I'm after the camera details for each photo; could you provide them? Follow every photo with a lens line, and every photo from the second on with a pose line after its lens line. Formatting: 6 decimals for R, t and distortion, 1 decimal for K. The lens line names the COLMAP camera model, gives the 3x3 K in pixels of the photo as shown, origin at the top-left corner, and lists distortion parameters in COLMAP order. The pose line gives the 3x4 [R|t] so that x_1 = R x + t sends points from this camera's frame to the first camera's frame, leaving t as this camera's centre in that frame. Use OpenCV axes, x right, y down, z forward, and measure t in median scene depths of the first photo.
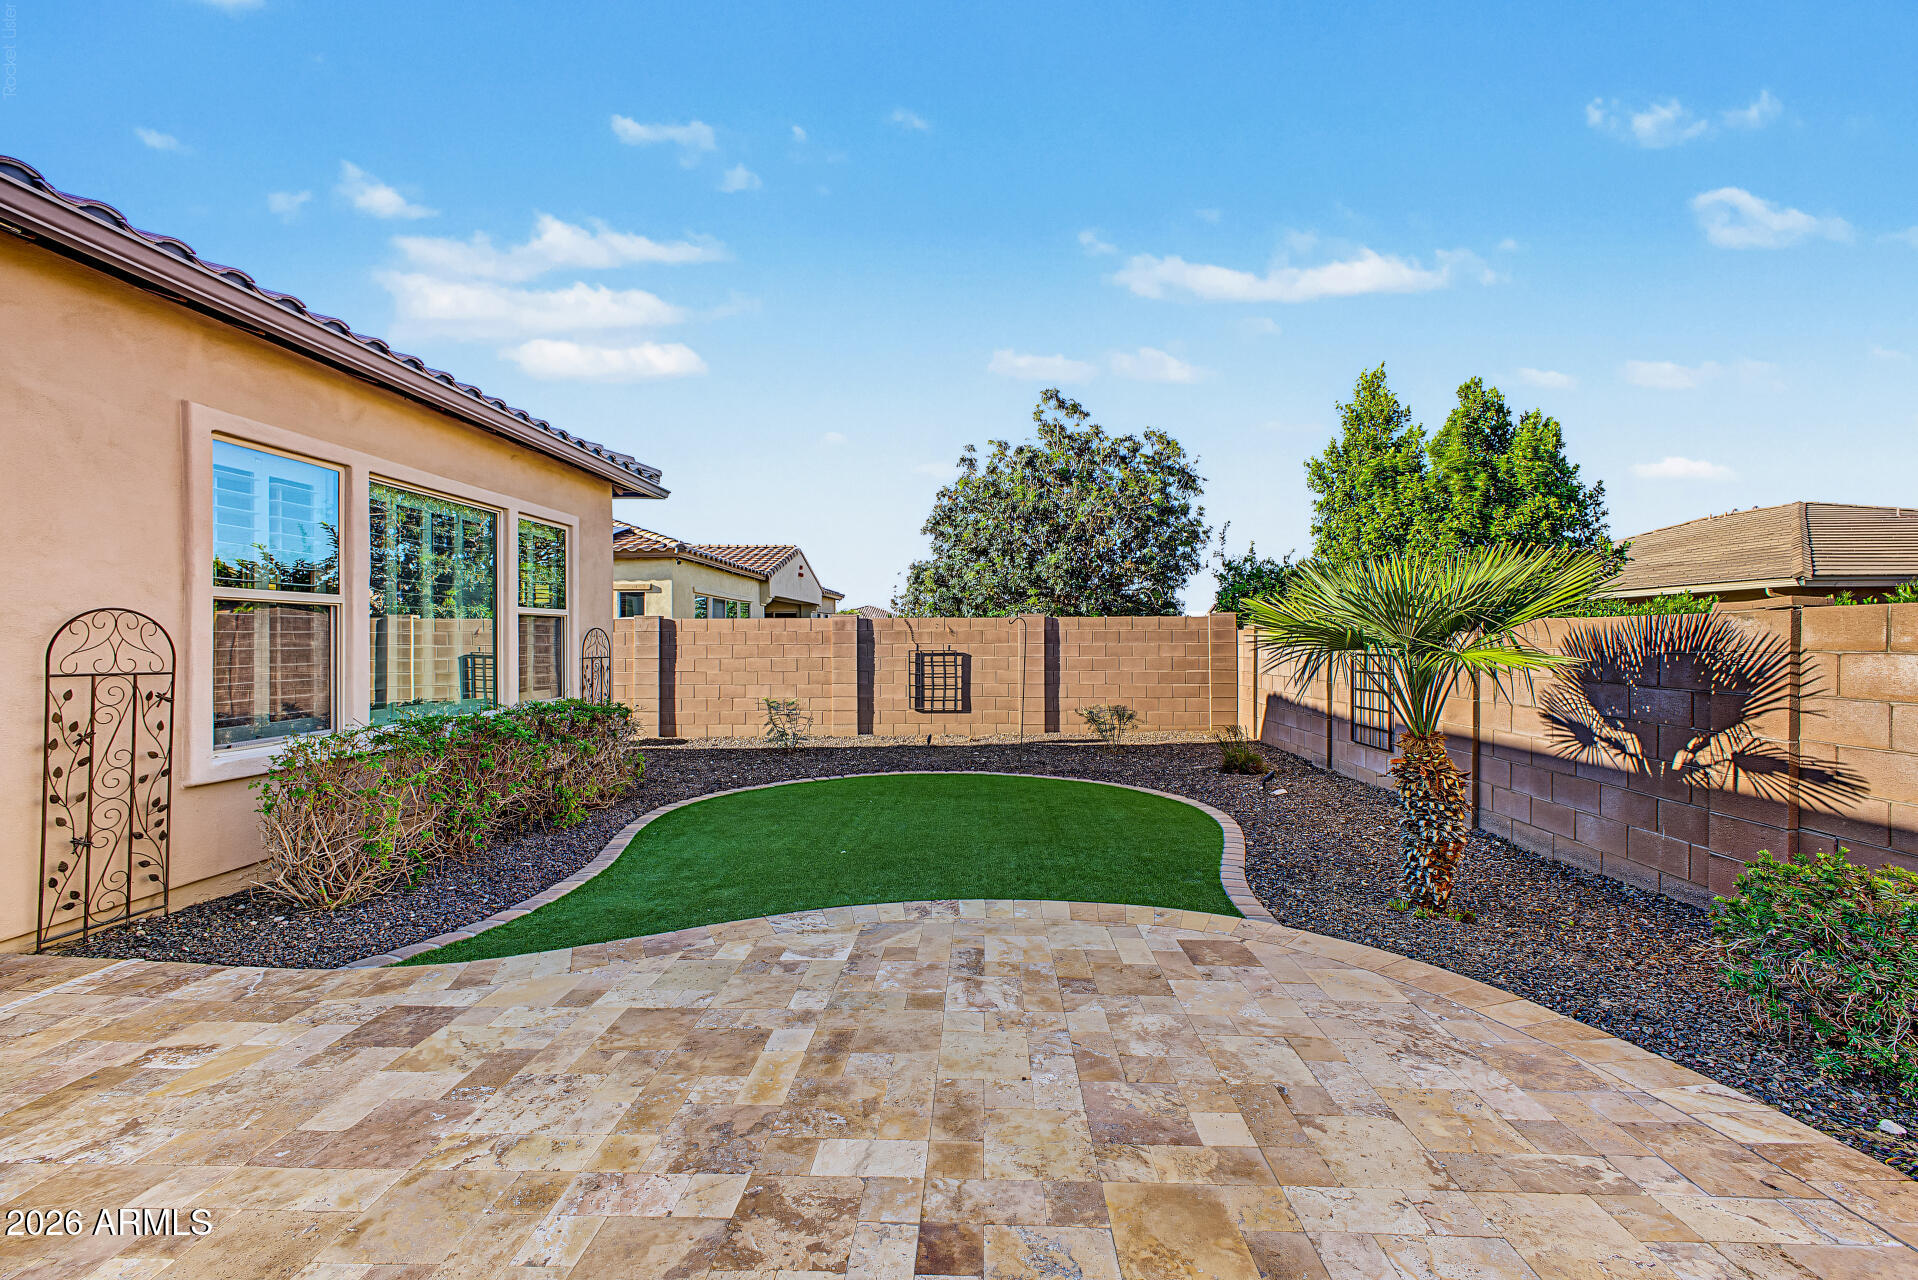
lens RADIAL K [[758.6, 0, 956.9], [0, 758.6, 637.9], [0, 0, 1]] dist [0.011127, -0.001799]
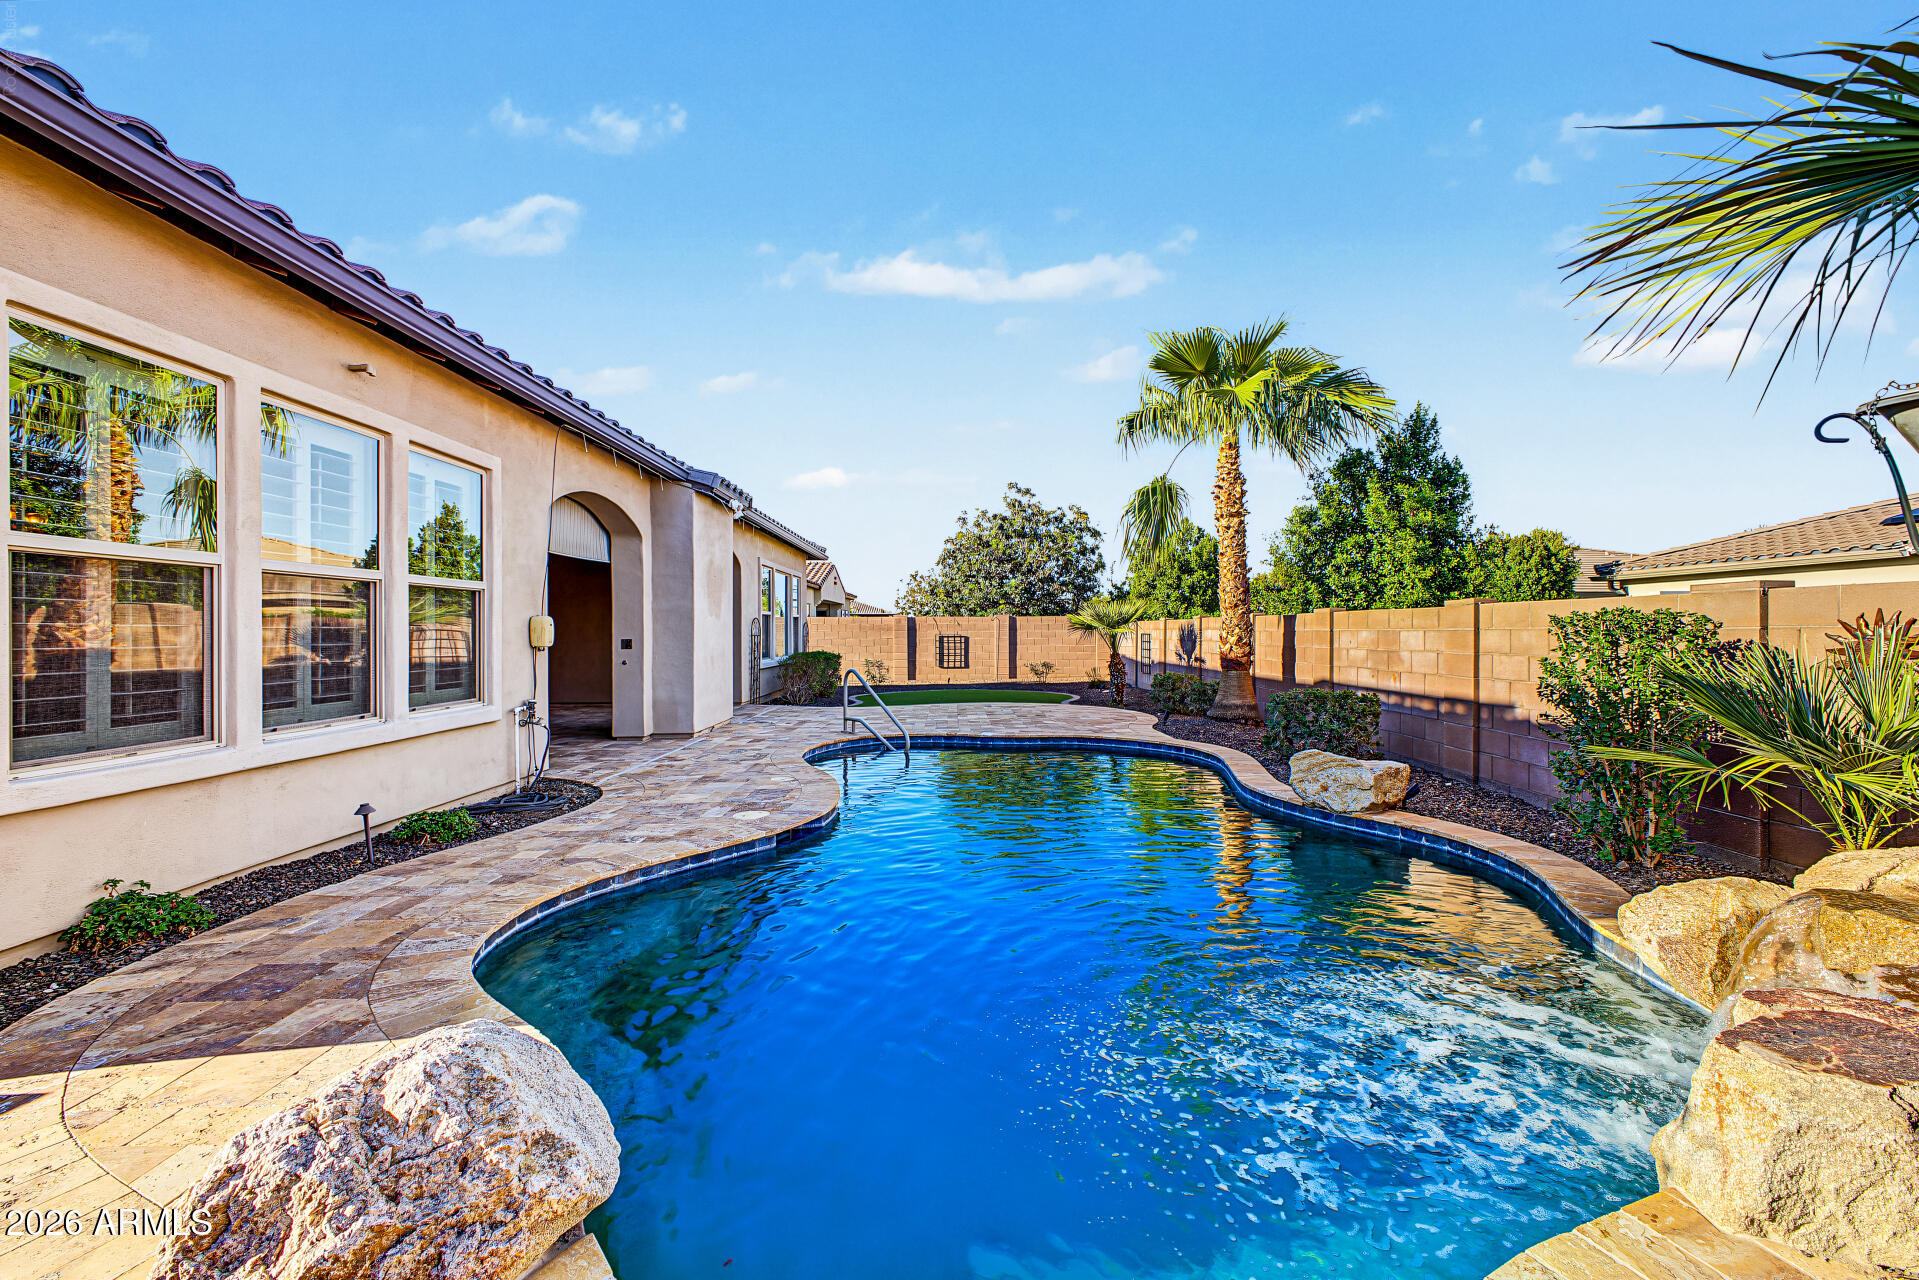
lens RADIAL K [[759.0, 0, 950.0], [0, 759.0, 634.1], [0, 0, 1]] dist [0.011127, -0.001799]
pose [[0.999535, -0.002074, 0.030430, -0.096908], [0.001958, 0.999991, 0.003859, 0.009738], [-0.030437, -0.003797, 0.999529, -0.969781]]
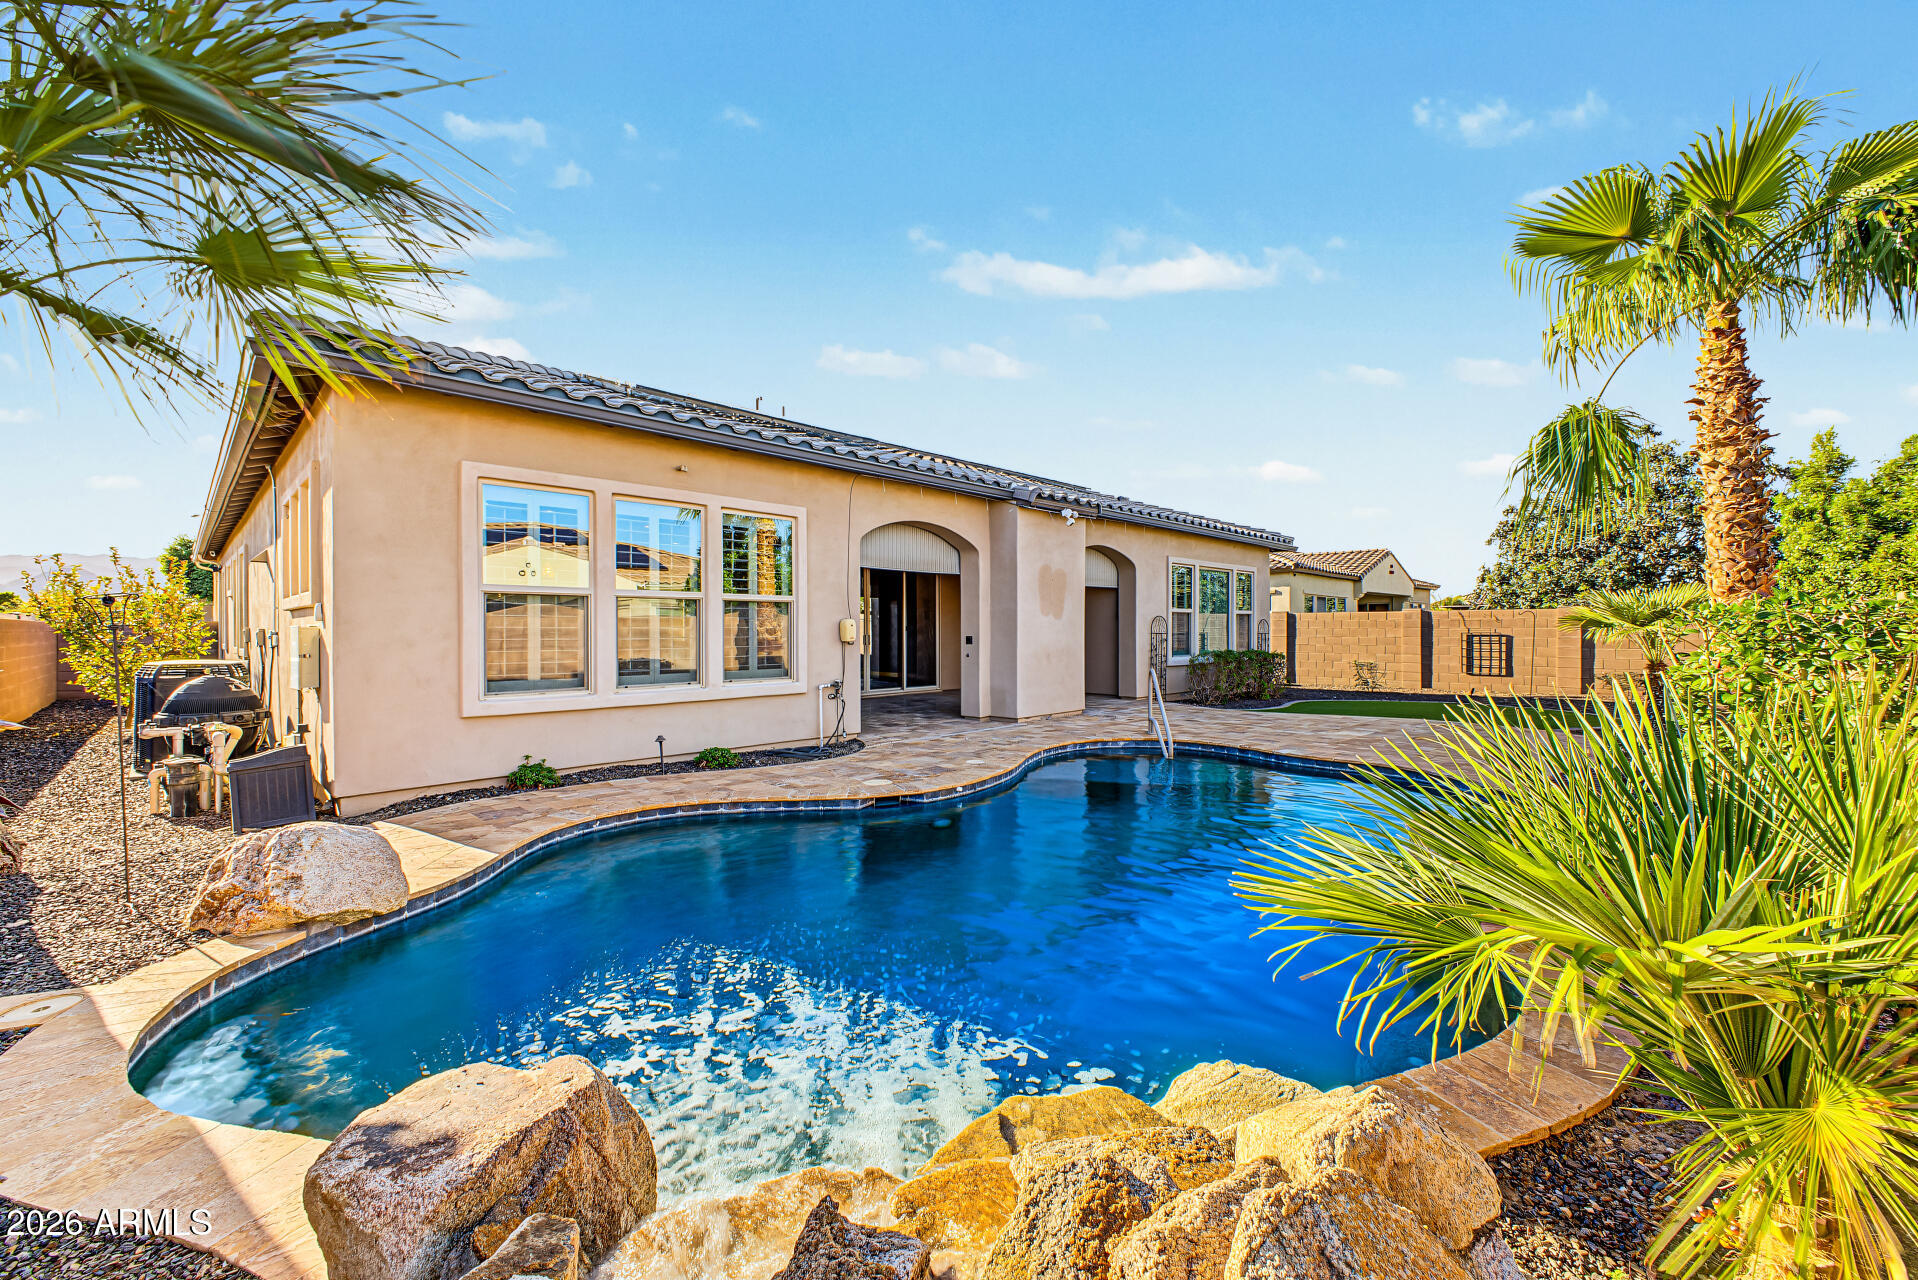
lens RADIAL K [[758.6, 0, 959.5], [0, 758.6, 630.1], [0, 0, 1]] dist [0.011127, -0.001799]
pose [[0.739601, 0.000962, -0.673045, 0.245670], [0.001203, 0.999995, 0.002752, 0.007552], [0.673045, -0.002845, 0.739596, -0.866879]]
